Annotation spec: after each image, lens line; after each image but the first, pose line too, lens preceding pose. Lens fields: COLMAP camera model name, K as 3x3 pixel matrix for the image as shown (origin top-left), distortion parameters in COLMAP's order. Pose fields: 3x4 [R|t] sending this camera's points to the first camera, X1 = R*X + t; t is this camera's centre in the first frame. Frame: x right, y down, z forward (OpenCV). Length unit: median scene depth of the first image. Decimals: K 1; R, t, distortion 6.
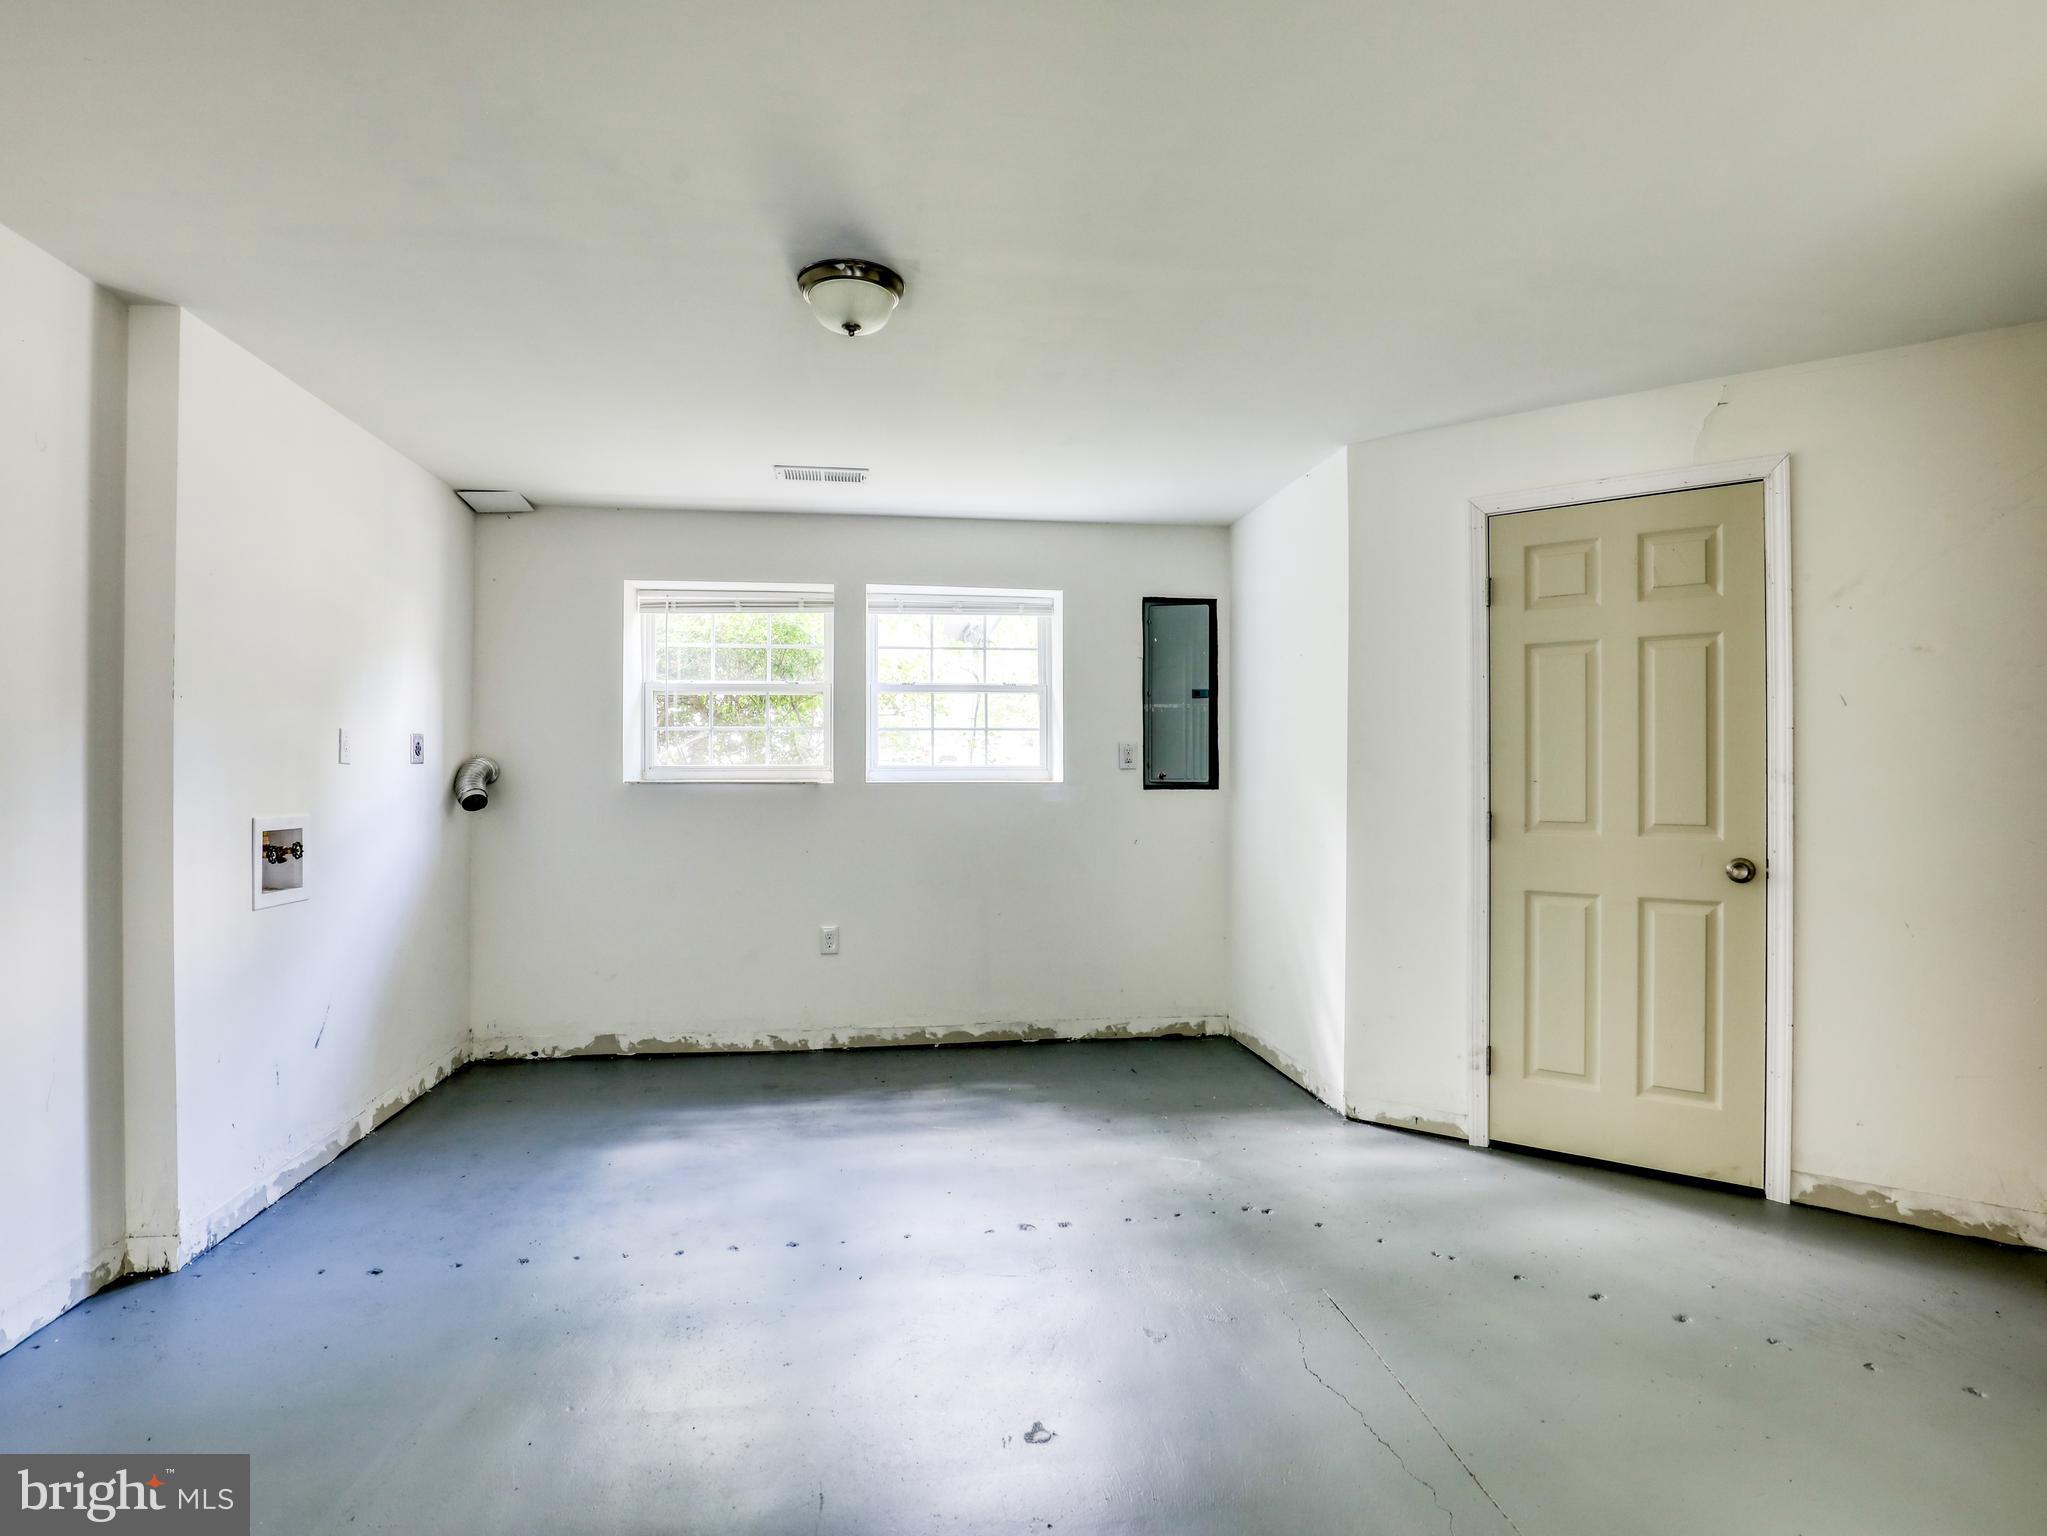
lens RADIAL K [[1147.4, 0, 1022.4], [0, 1147.4, 770.5], [0, 0, 1]] dist [-0.020754, -0.000721]
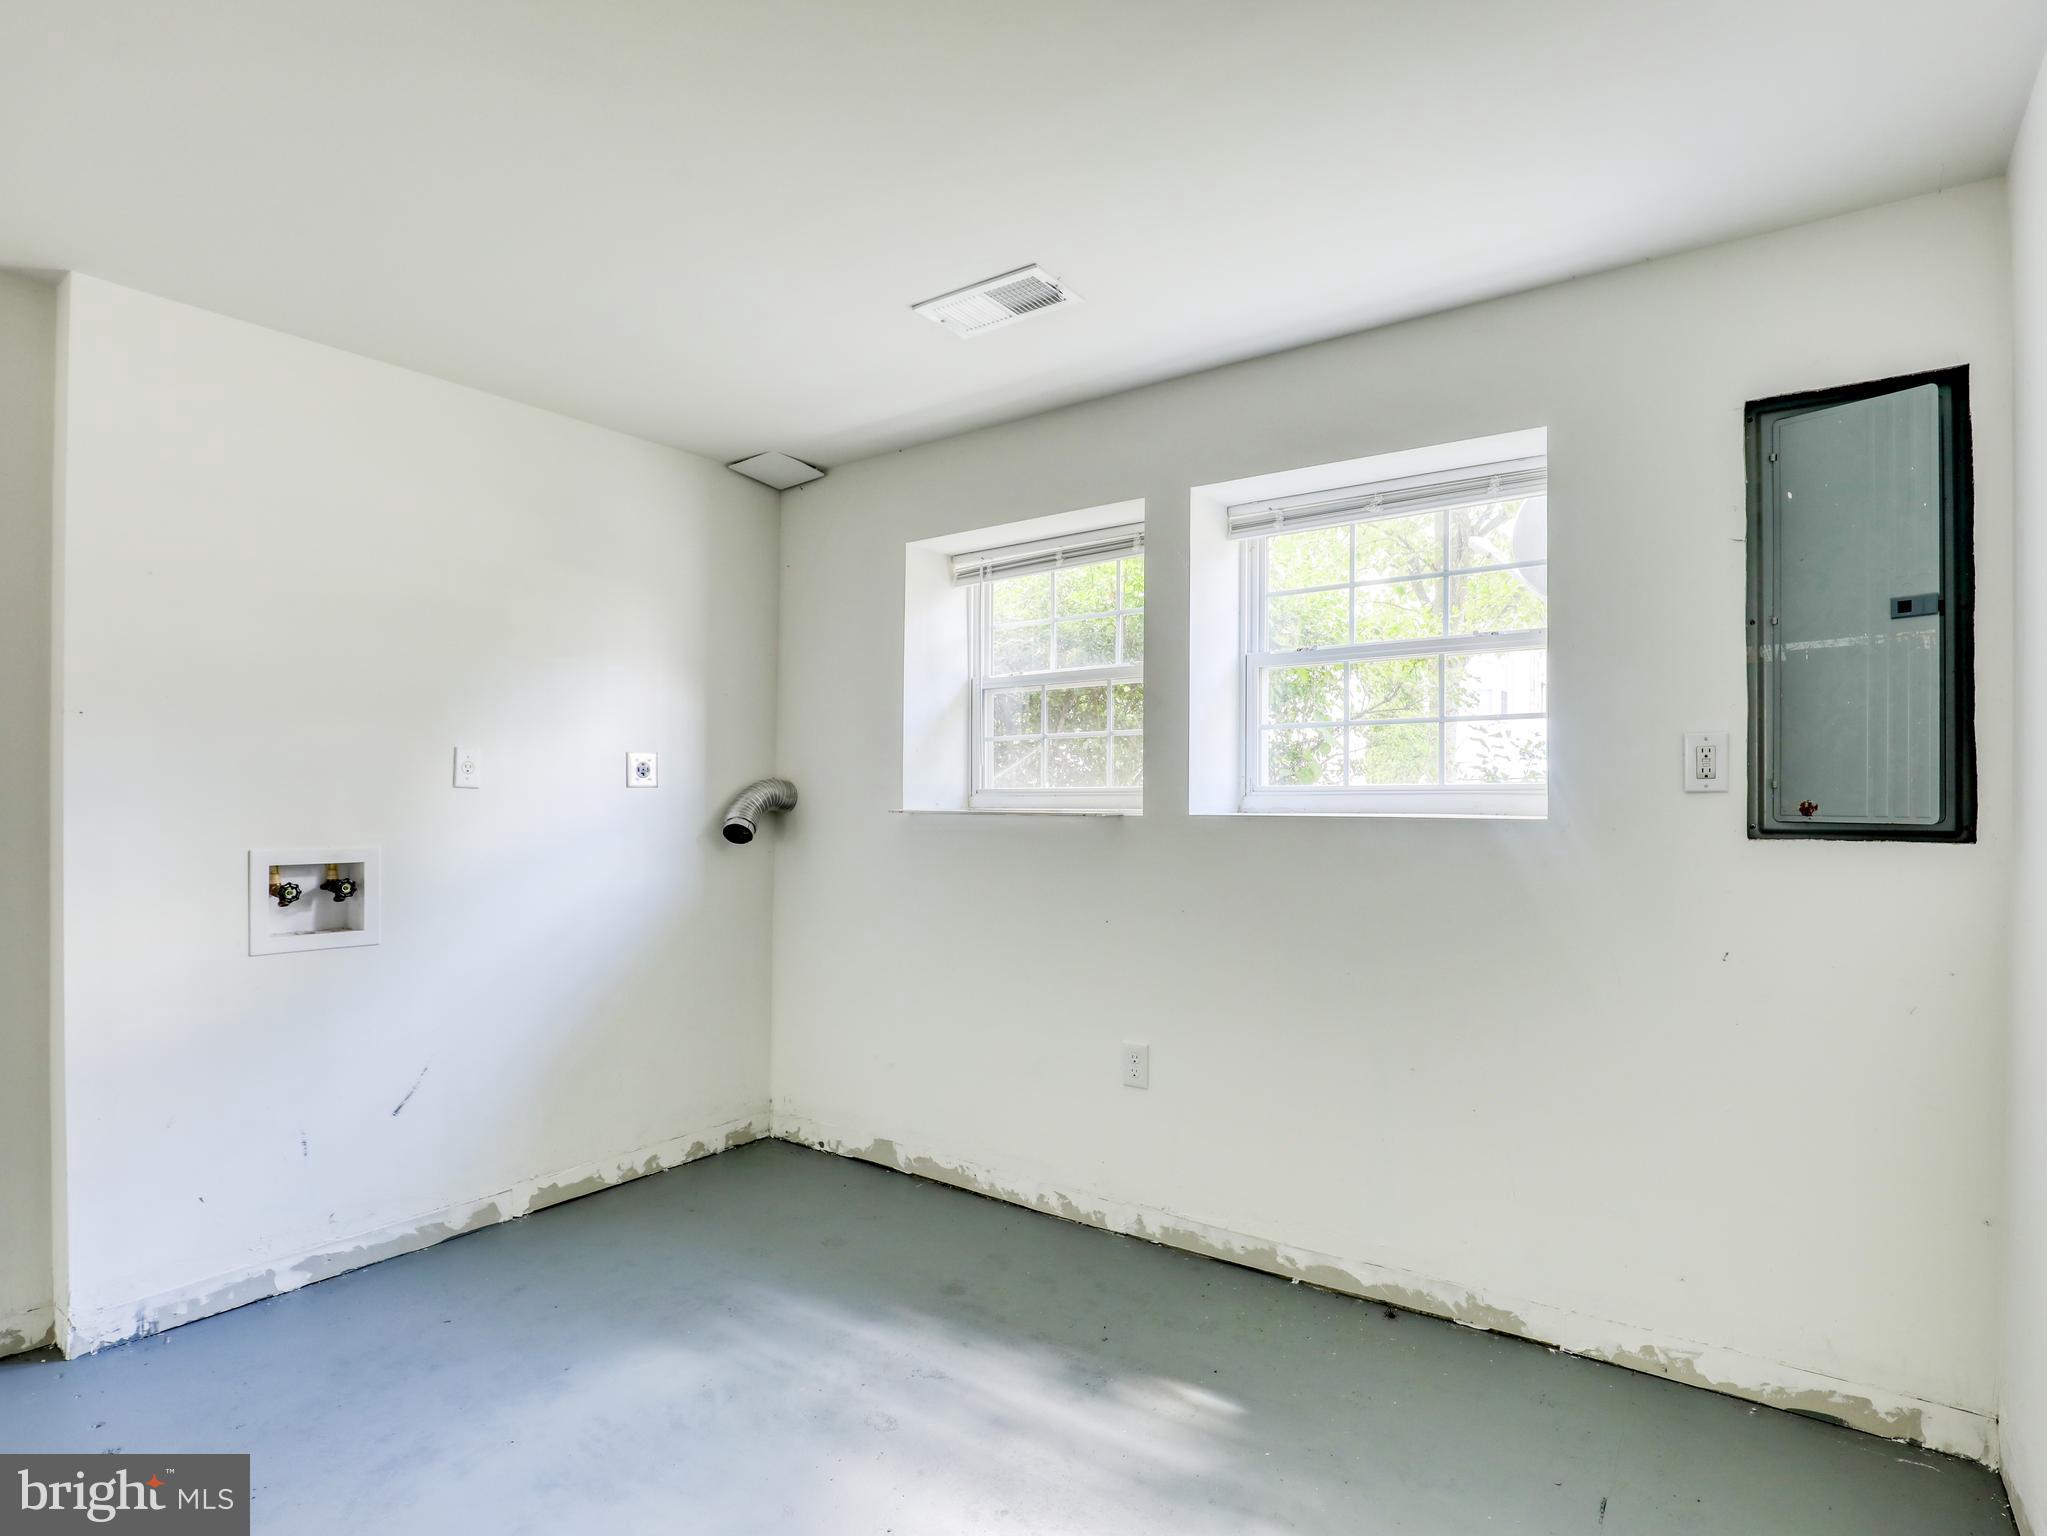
lens RADIAL K [[1070.2, 0, 1053.4], [0, 1070.2, 797.0], [0, 0, 1]] dist [-0.031885, 0.003519]
pose [[0.709950, 0.001129, -0.704252, 0.208959], [-0.000416, 0.999999, 0.001184, 0.000328], [0.704252, -0.000548, 0.709950, 0.543694]]
